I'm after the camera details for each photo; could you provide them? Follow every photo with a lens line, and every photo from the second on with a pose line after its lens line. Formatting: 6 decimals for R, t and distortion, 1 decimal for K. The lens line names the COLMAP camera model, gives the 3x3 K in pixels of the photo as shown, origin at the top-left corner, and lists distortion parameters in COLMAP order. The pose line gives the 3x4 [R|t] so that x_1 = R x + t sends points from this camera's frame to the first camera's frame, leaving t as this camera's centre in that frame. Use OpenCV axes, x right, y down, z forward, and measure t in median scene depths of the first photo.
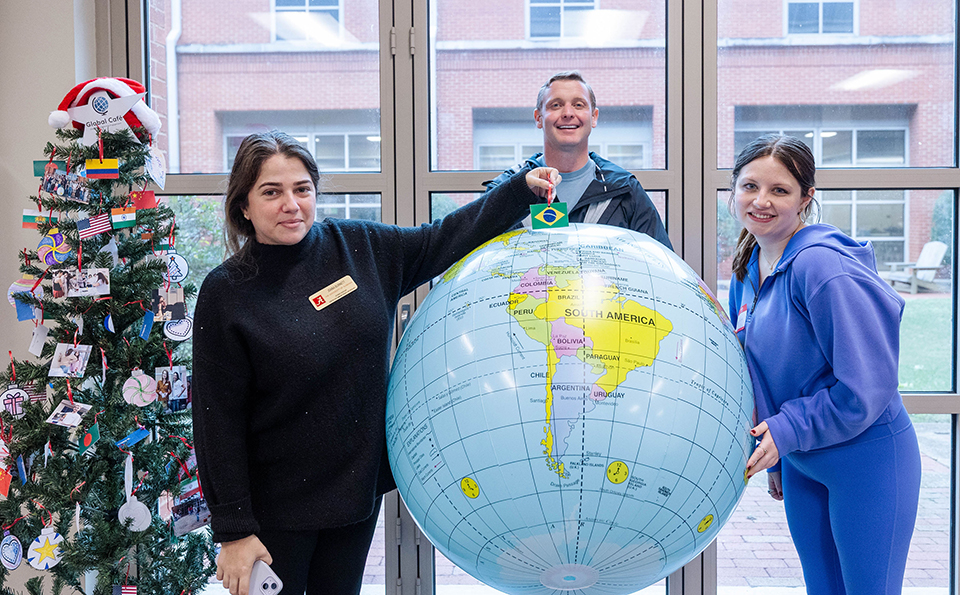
lens RADIAL K [[985.7, 0, 480.7], [0, 985.7, 382.5], [0, 0, 1]] dist [0.010136, 0.016151]
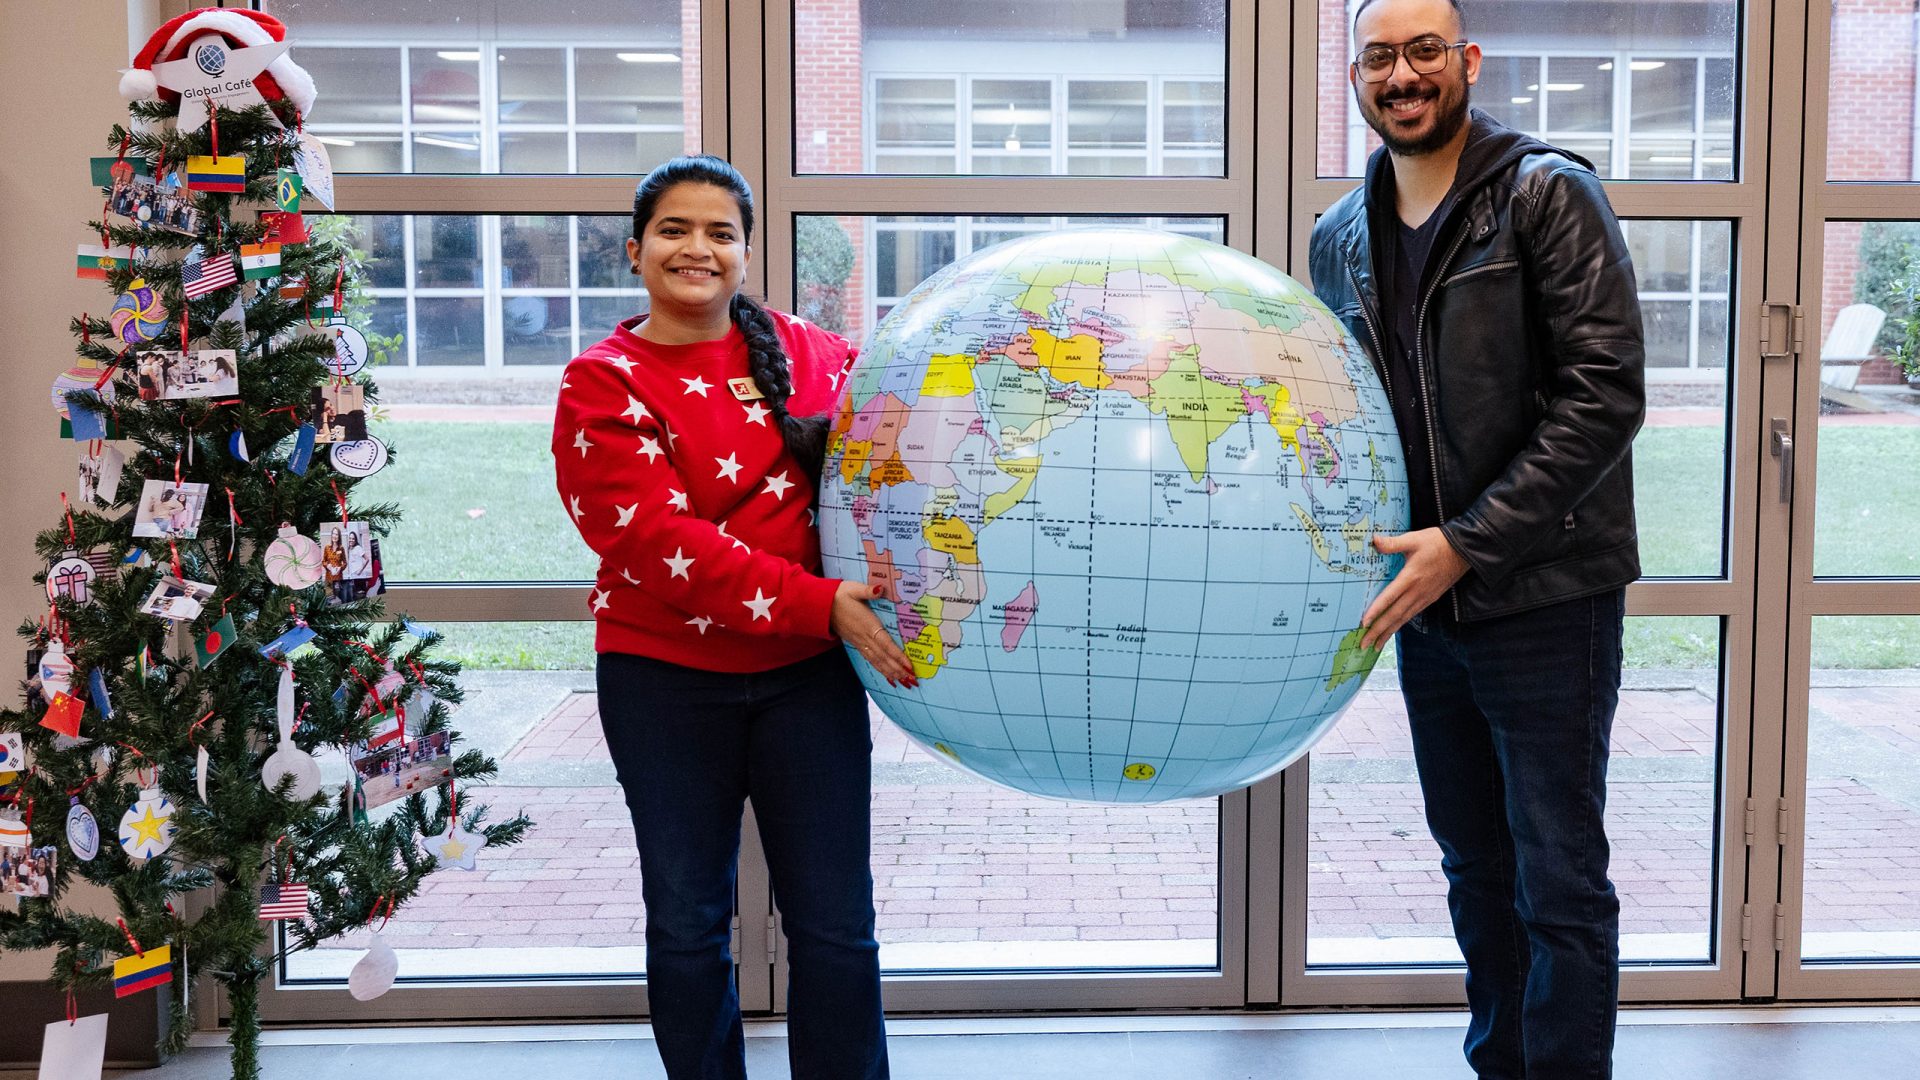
lens RADIAL K [[2687.4, 0, 960.0], [0, 2687.4, 540.0], [0, 0, 1]] dist [0.025844, 0.029945]
pose [[0.999396, 0.004623, 0.034456, -0.011384], [-0.003017, 0.998913, -0.046520, 0.062234], [-0.034633, 0.046388, 0.998323, -0.536410]]
